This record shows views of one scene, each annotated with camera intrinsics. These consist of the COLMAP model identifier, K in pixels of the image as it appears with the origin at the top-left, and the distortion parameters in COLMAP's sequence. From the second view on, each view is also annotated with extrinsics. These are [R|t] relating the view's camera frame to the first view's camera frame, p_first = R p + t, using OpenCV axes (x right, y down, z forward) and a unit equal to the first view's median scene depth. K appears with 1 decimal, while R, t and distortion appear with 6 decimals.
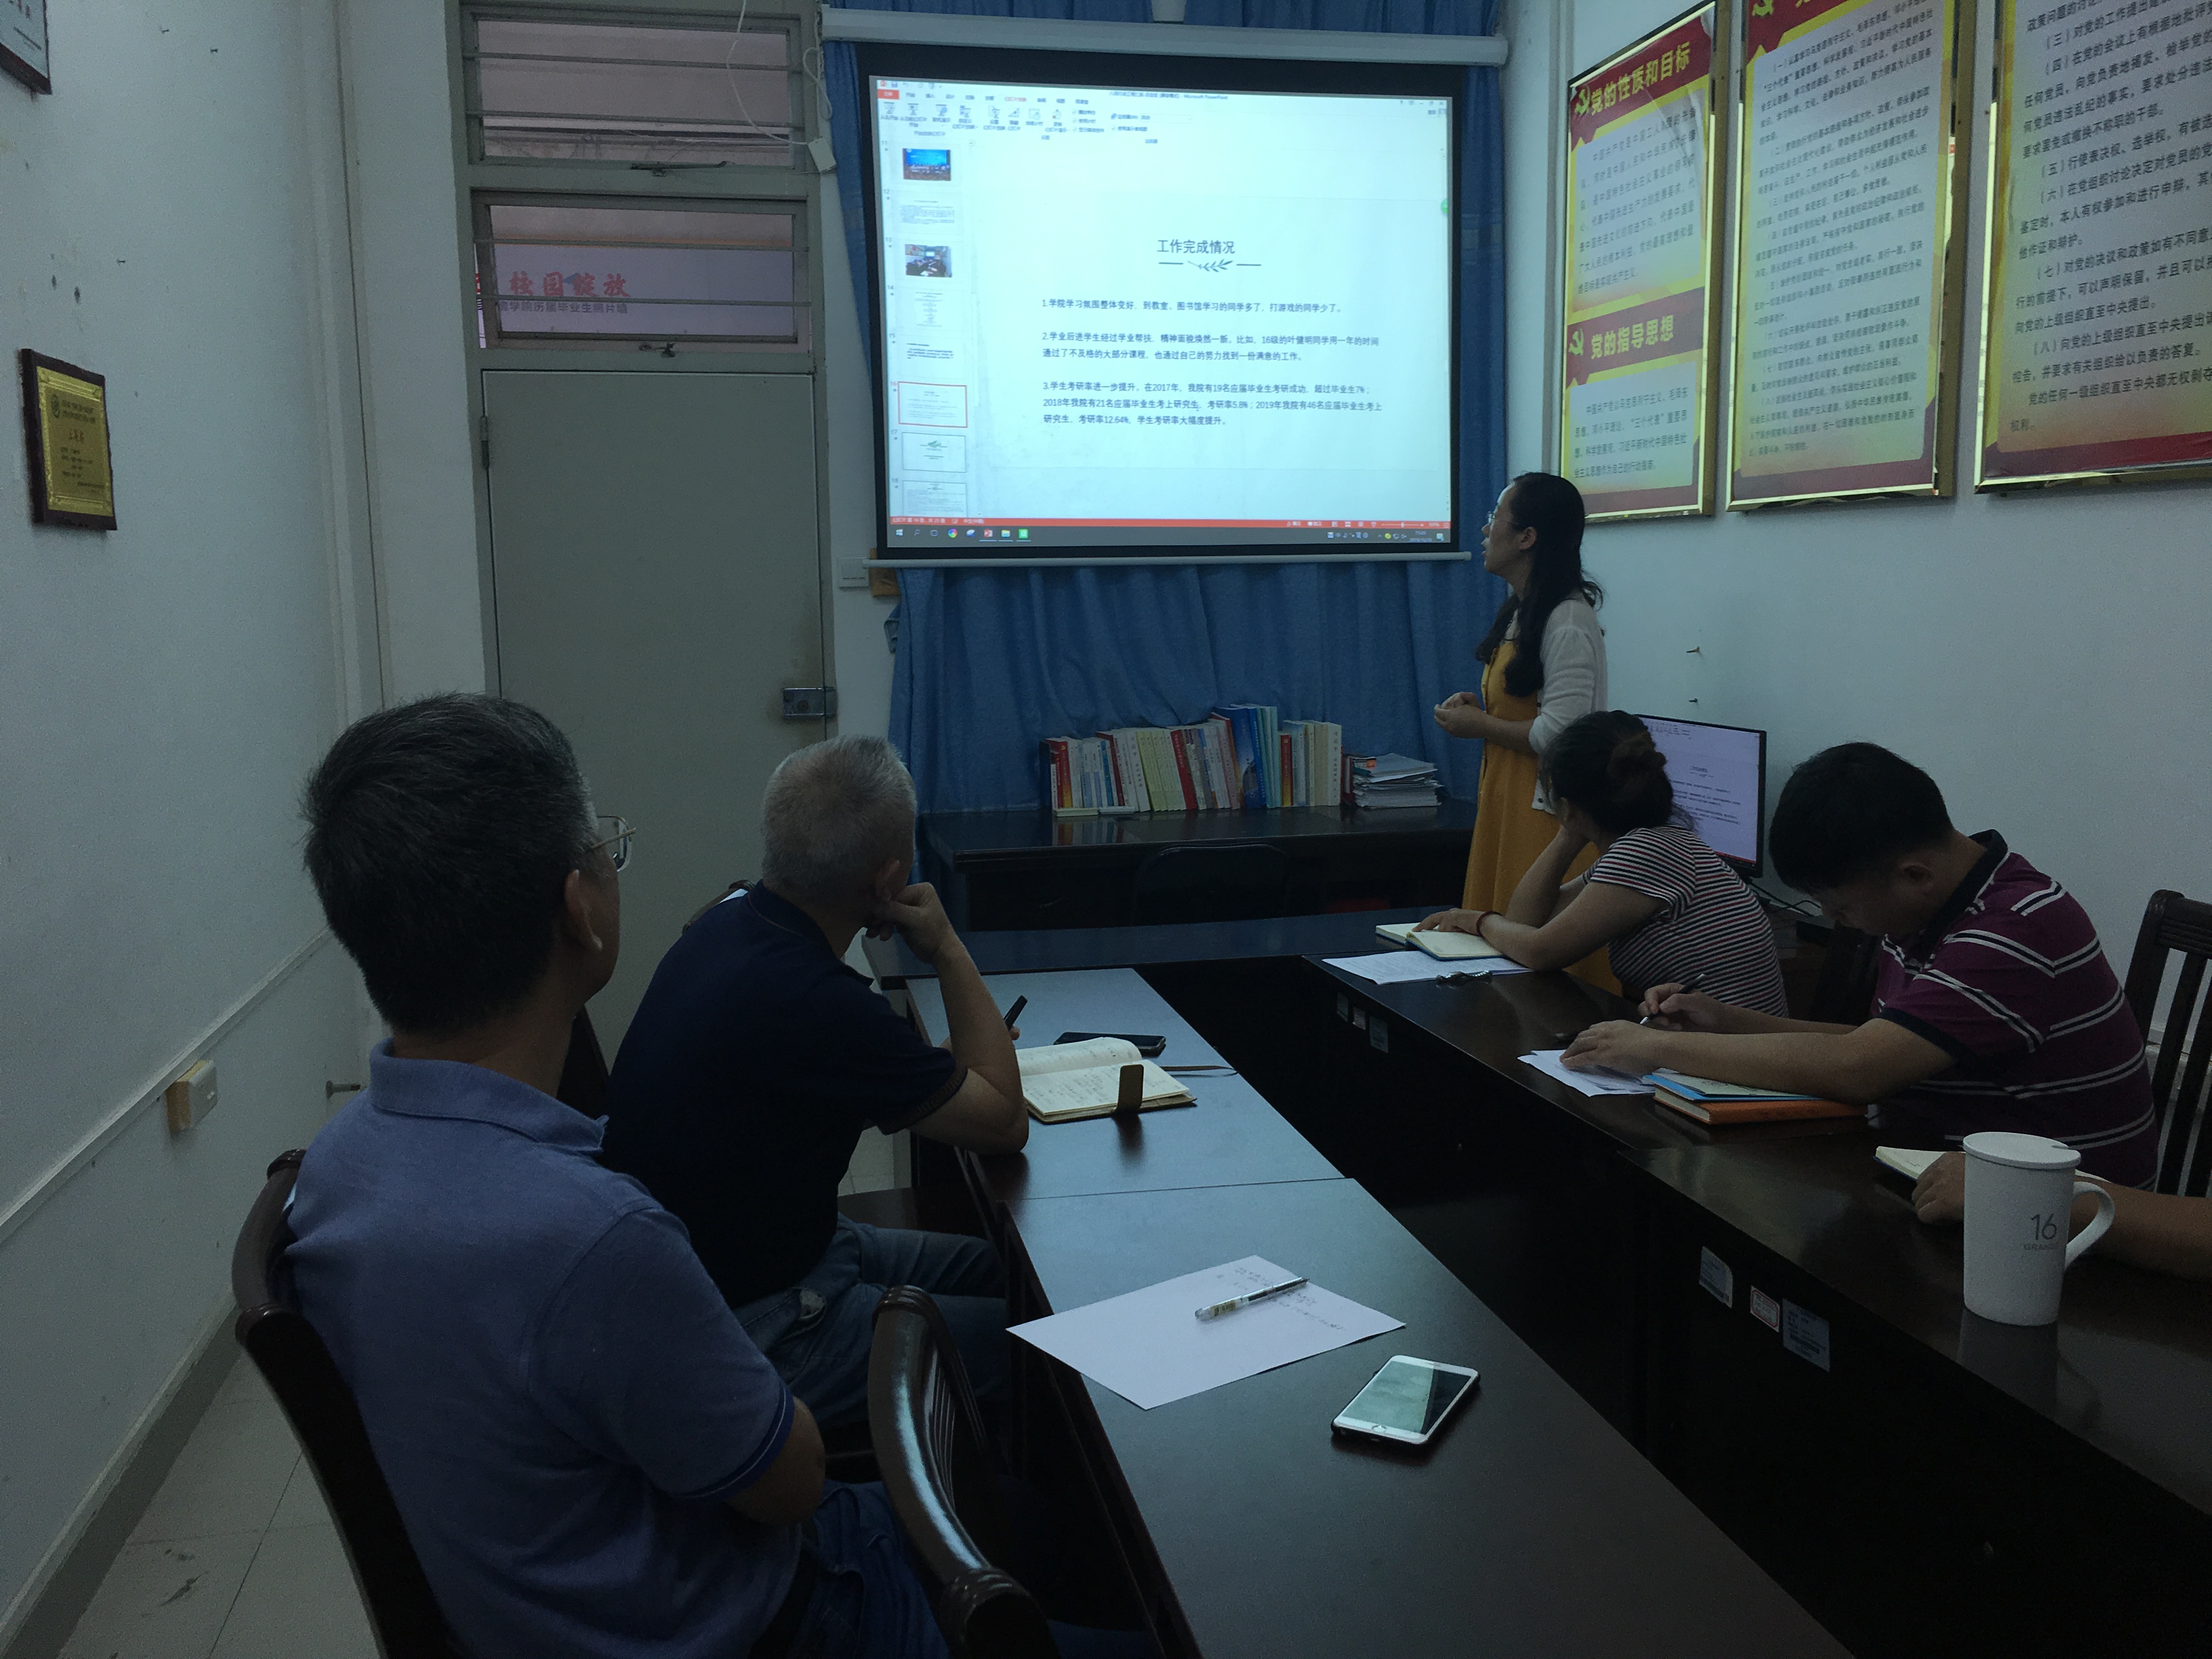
lens RADIAL K [[1888.7, 0, 1099.3], [0, 1888.7, 802.5], [0, 0, 1]] dist [0.051764, -0.067520]
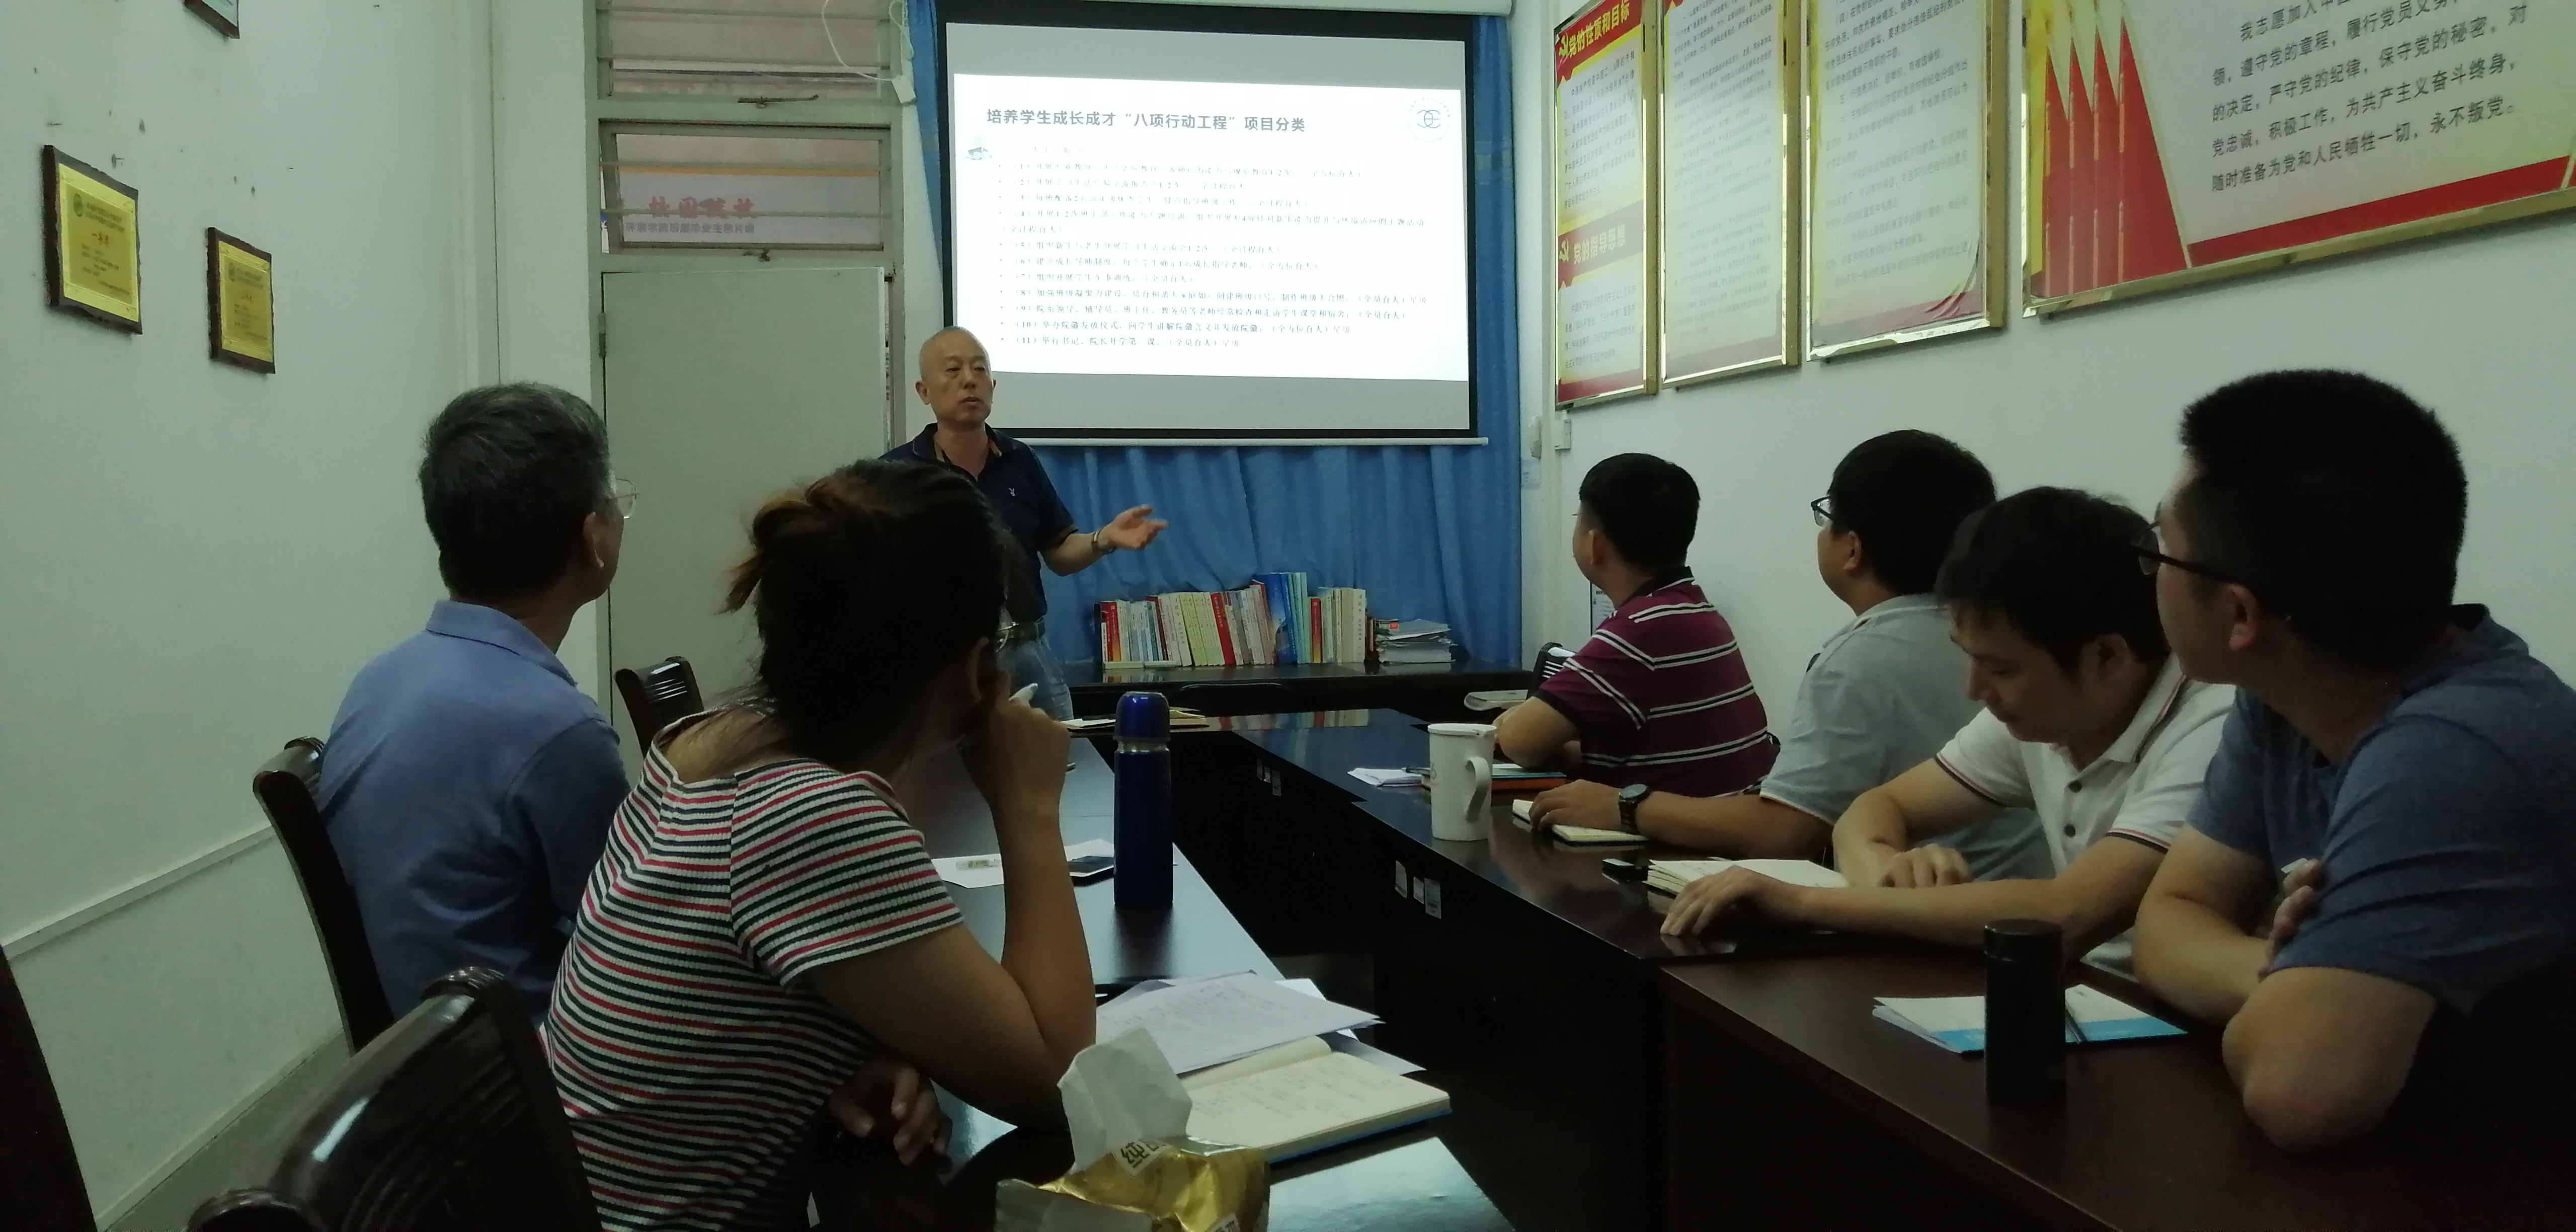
lens RADIAL K [[1988.8, 0, 1281.0], [0, 1988.8, 614.2], [0, 0, 1]] dist [-0.019466, 0.039349]
pose [[0.999907, 0.003752, -0.013101, 0.101613], [-0.004733, 0.997120, -0.075688, 0.067016], [0.012779, 0.075742, 0.997046, -0.175423]]
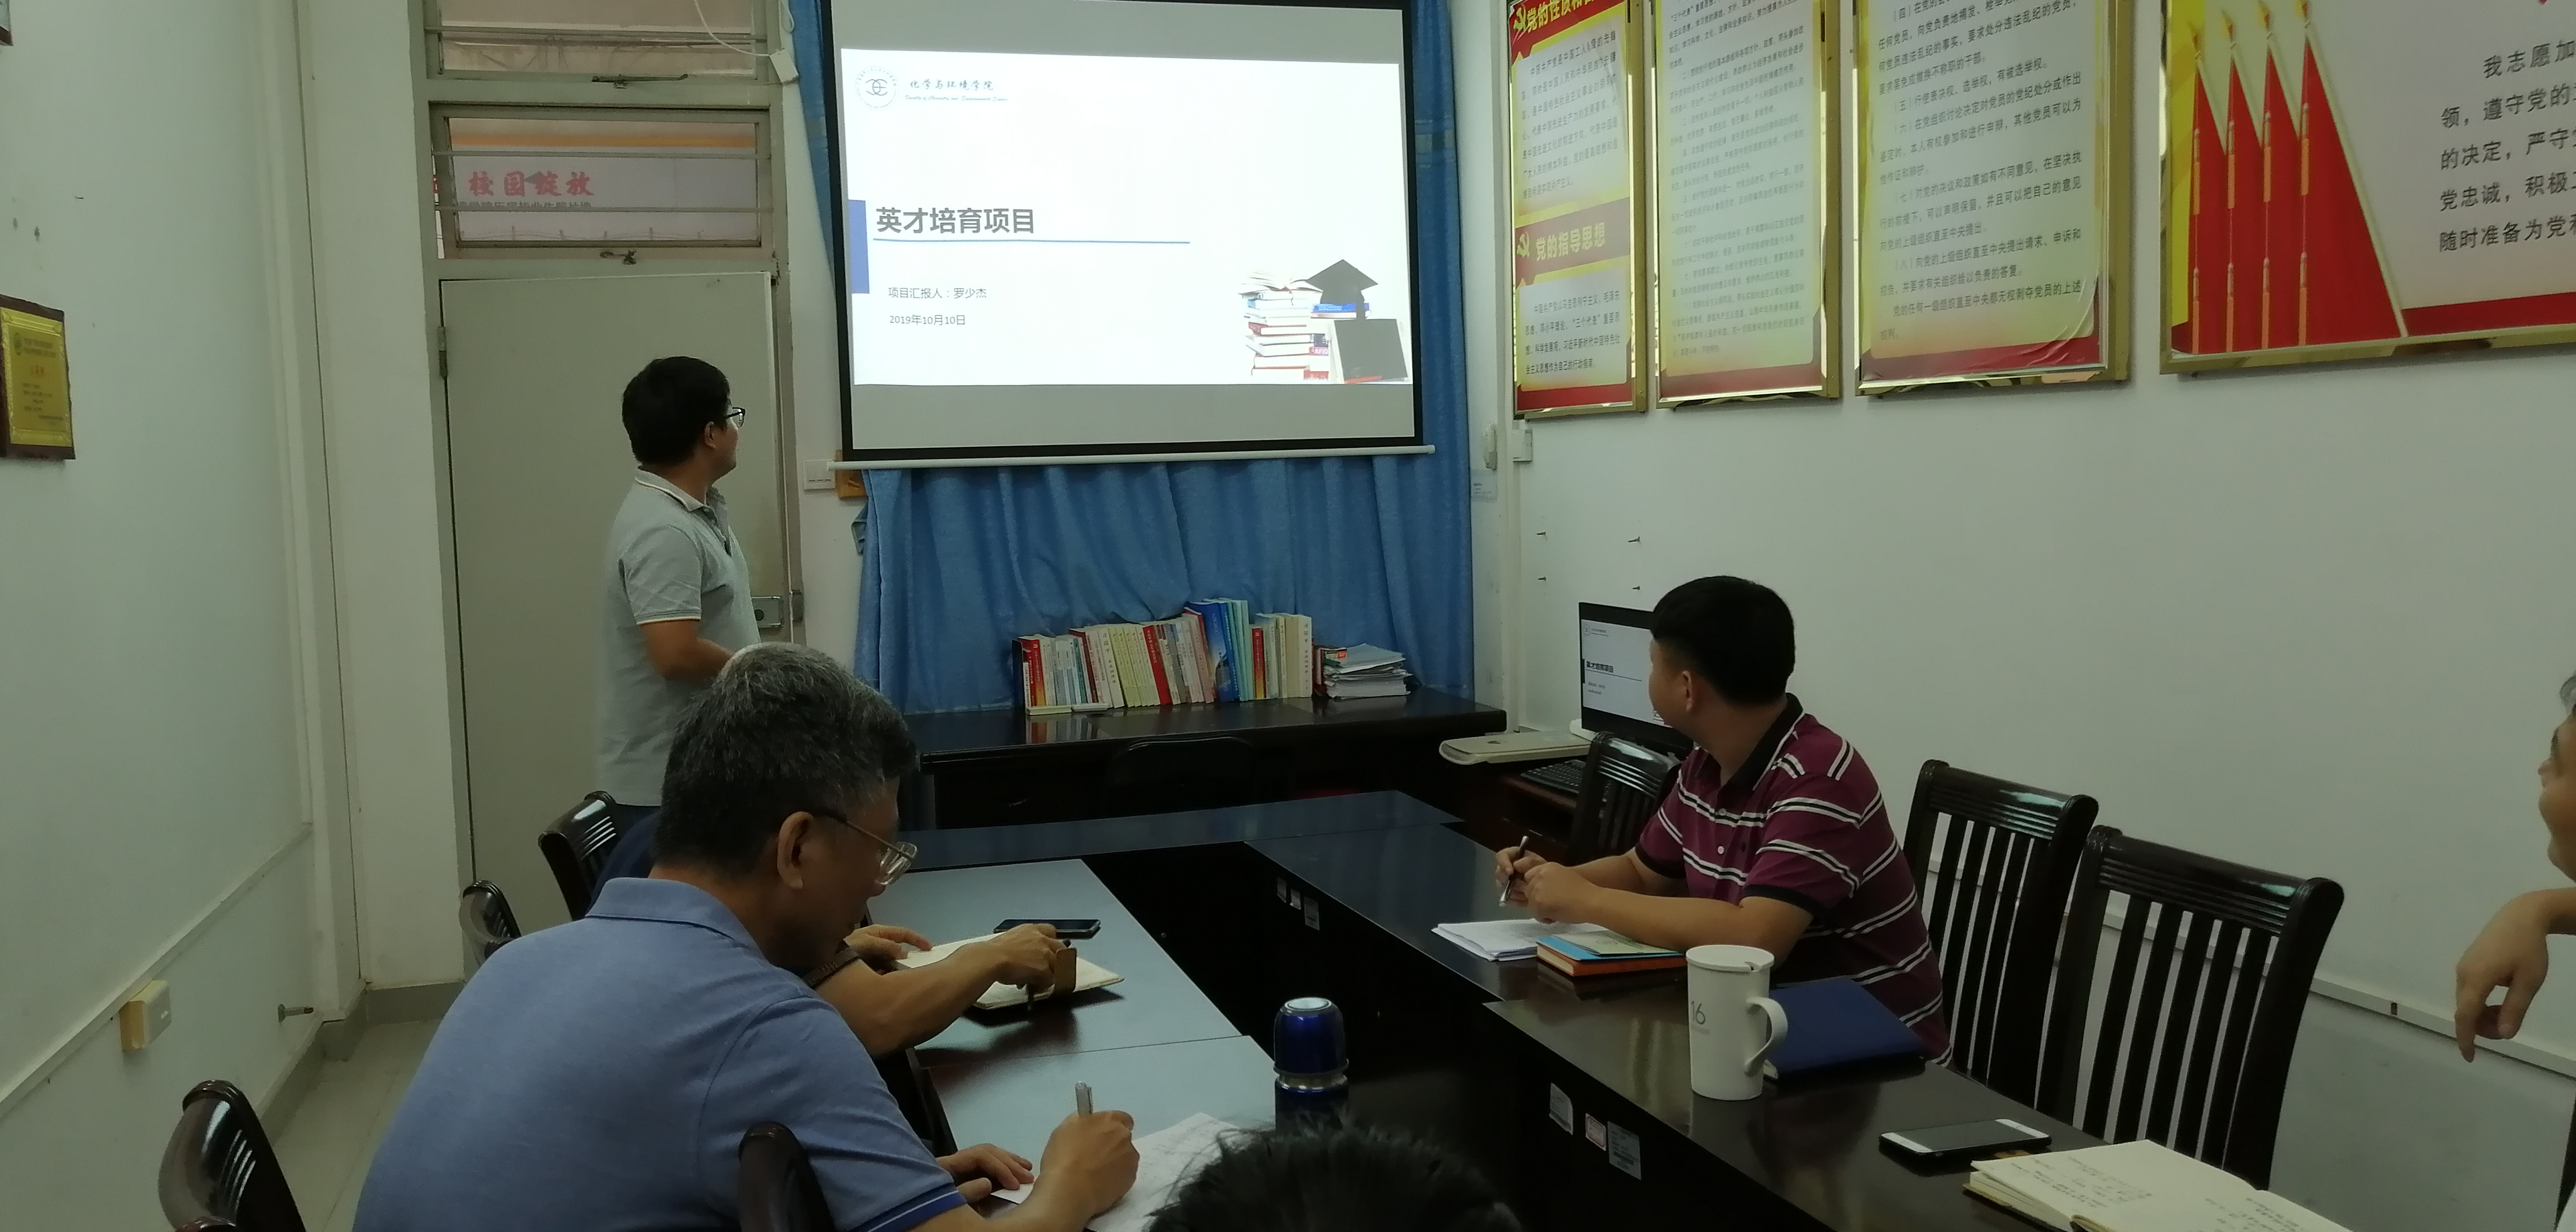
lens RADIAL K [[1988.8, 0, 1289.8], [0, 1988.8, 624.8], [0, 0, 1]] dist [-0.019466, 0.039349]
pose [[0.996180, -0.021223, 0.084703, 0.028002], [0.024193, 0.999123, -0.034187, -0.000401], [-0.083903, 0.036105, 0.995820, -0.069065]]
